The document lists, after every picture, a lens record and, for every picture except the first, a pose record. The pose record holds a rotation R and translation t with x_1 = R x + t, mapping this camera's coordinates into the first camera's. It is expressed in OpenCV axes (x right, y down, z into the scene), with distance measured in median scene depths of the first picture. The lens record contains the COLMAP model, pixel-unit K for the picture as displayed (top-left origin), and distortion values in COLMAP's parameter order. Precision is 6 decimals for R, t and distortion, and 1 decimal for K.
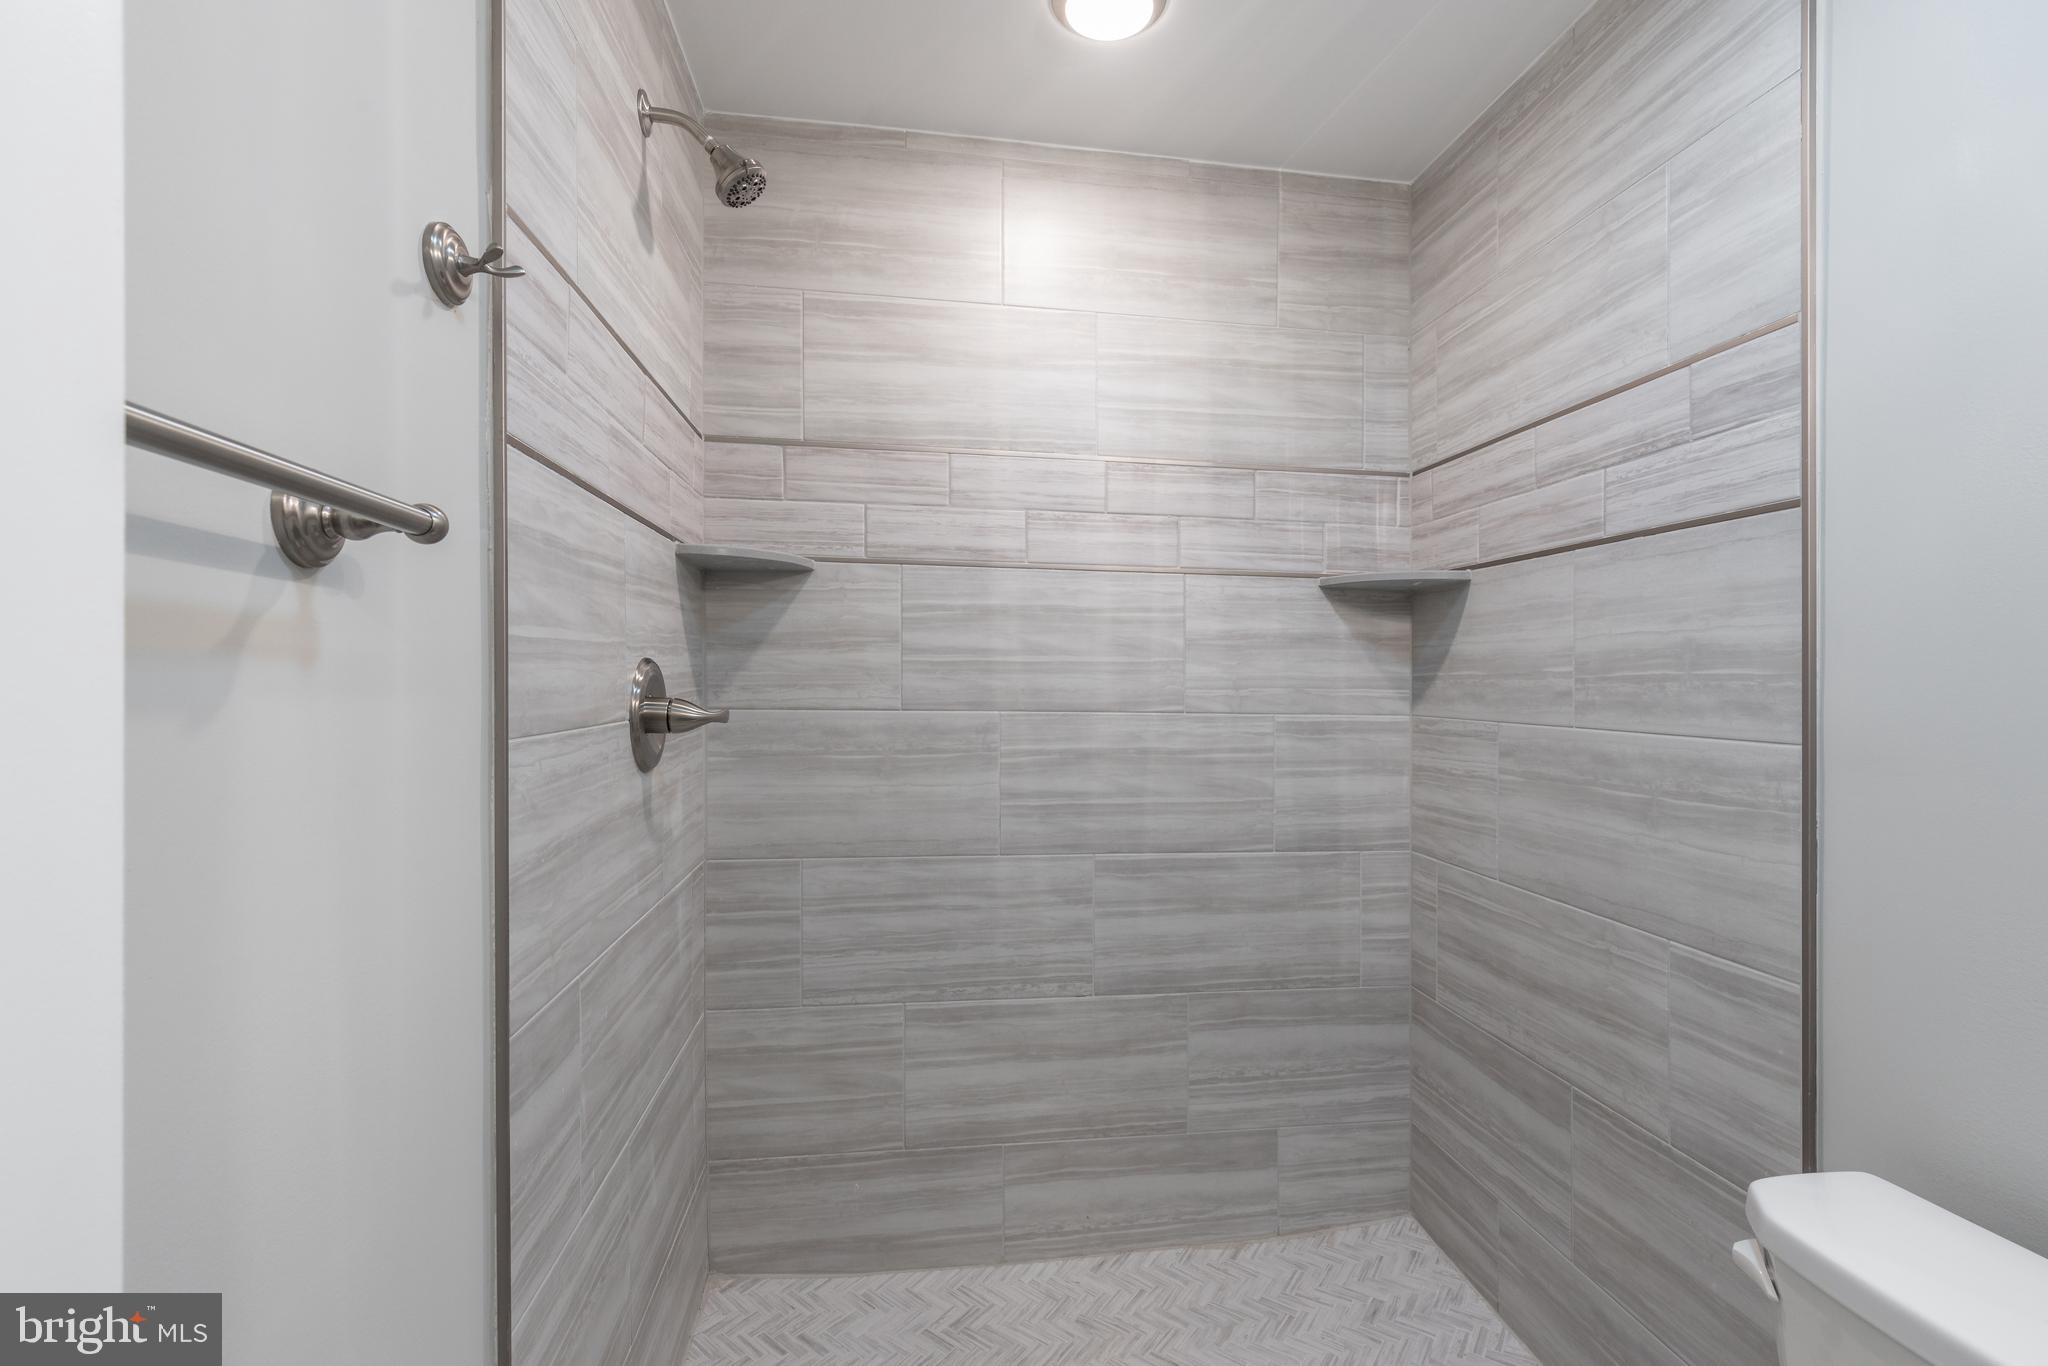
lens RADIAL K [[959.5, 0, 1035.0], [0, 959.5, 675.5], [0, 0, 1]] dist [0.005531, -0.000999]
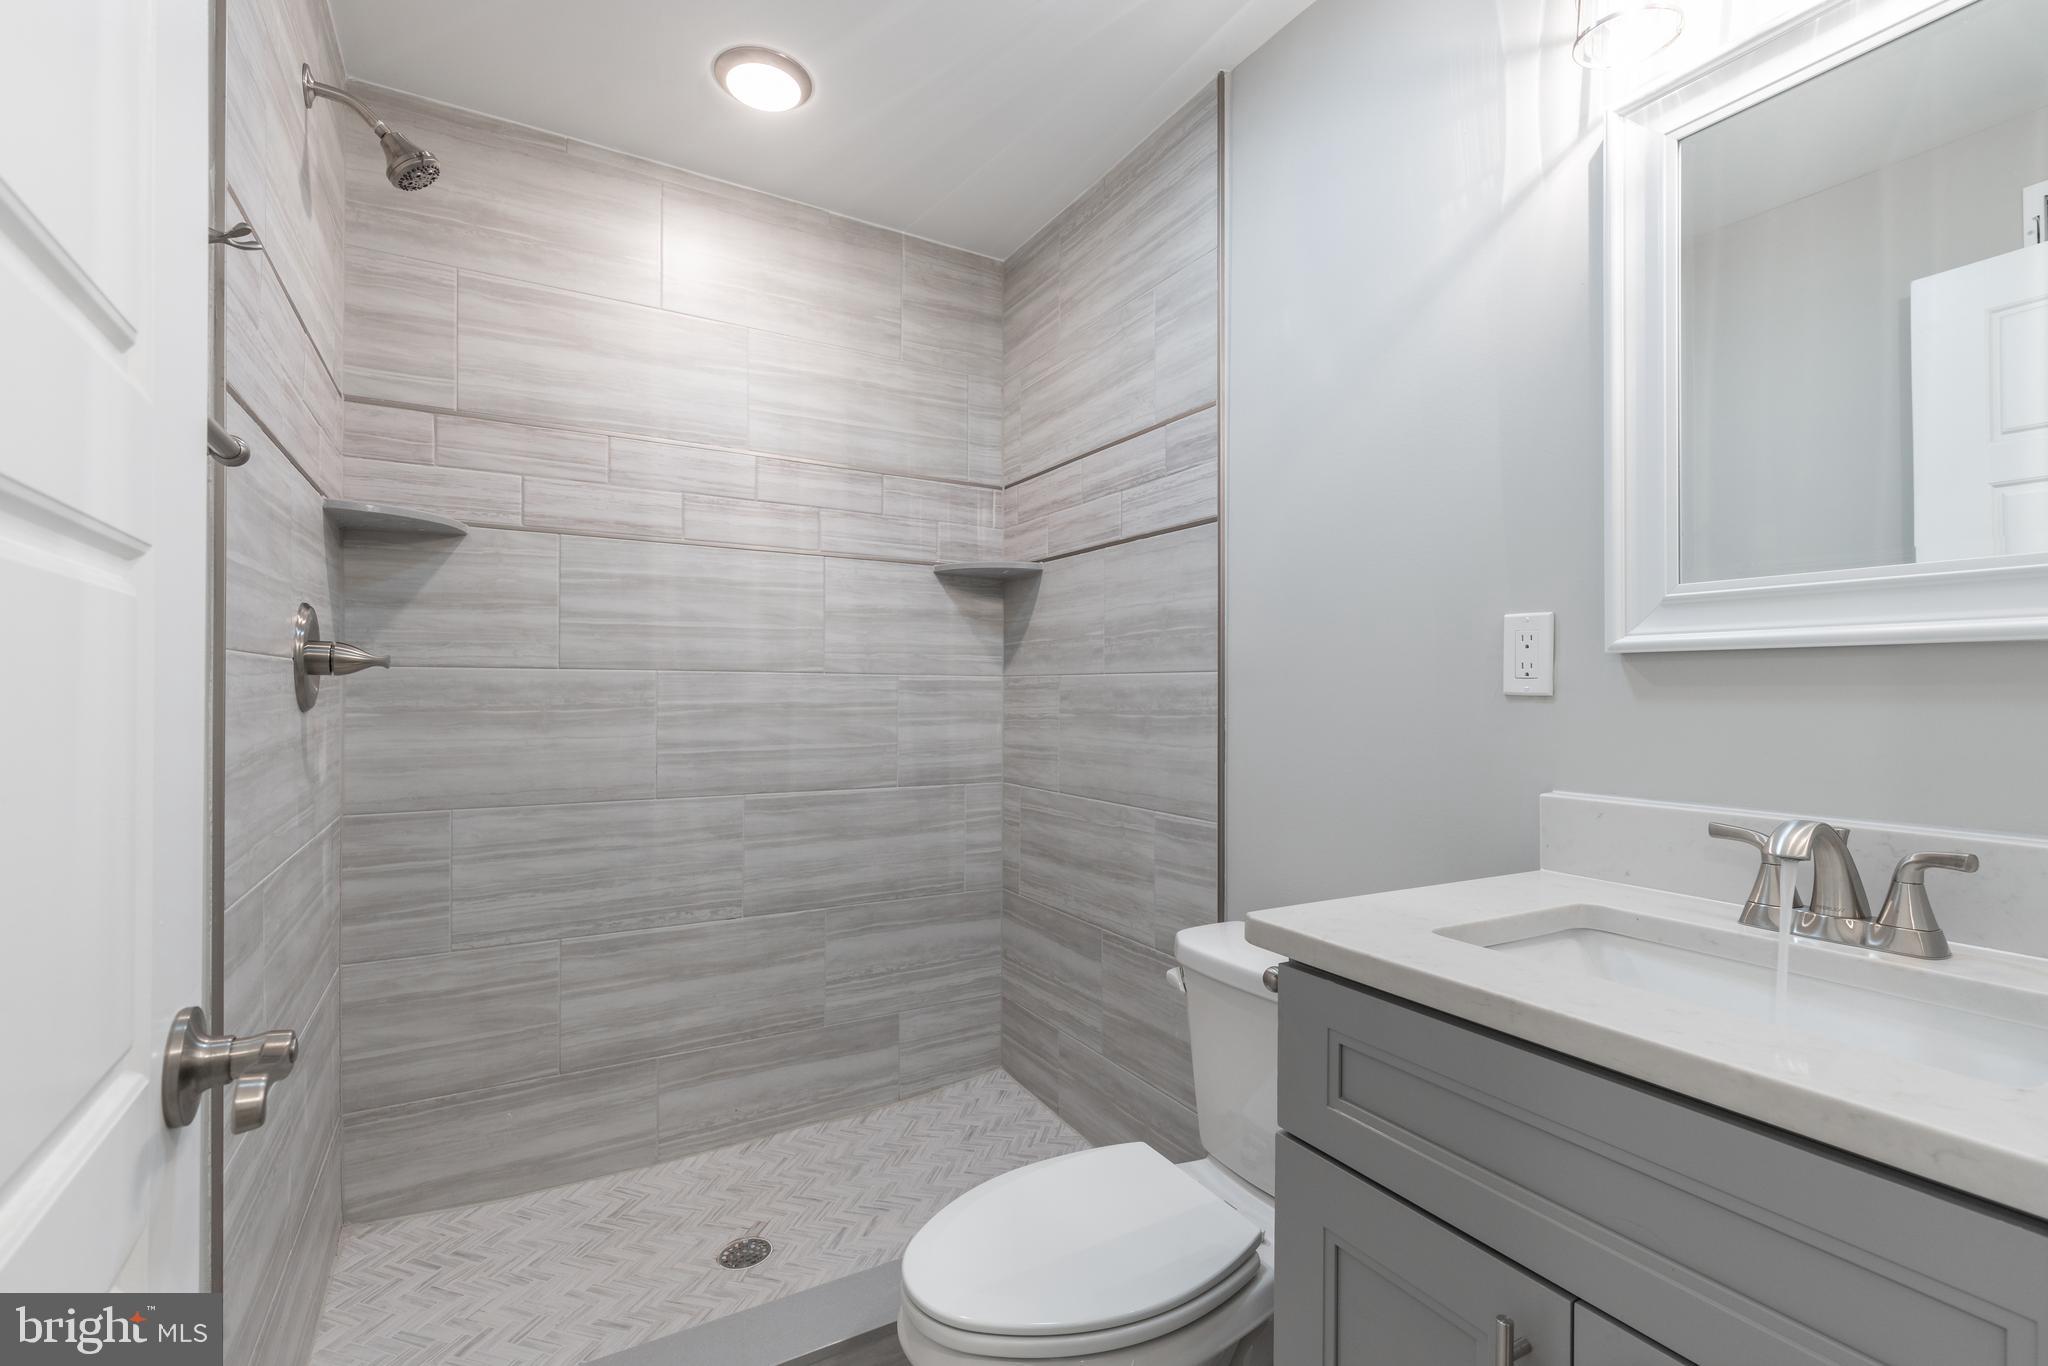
lens RADIAL K [[959.5, 0, 1035.0], [0, 959.5, 675.5], [0, 0, 1]] dist [0.005531, -0.000999]
pose [[0.930867, 0.005214, 0.365321, -0.035628], [-0.001787, 0.999951, -0.009719, 0.054057], [-0.365354, 0.008394, 0.930831, -0.207131]]
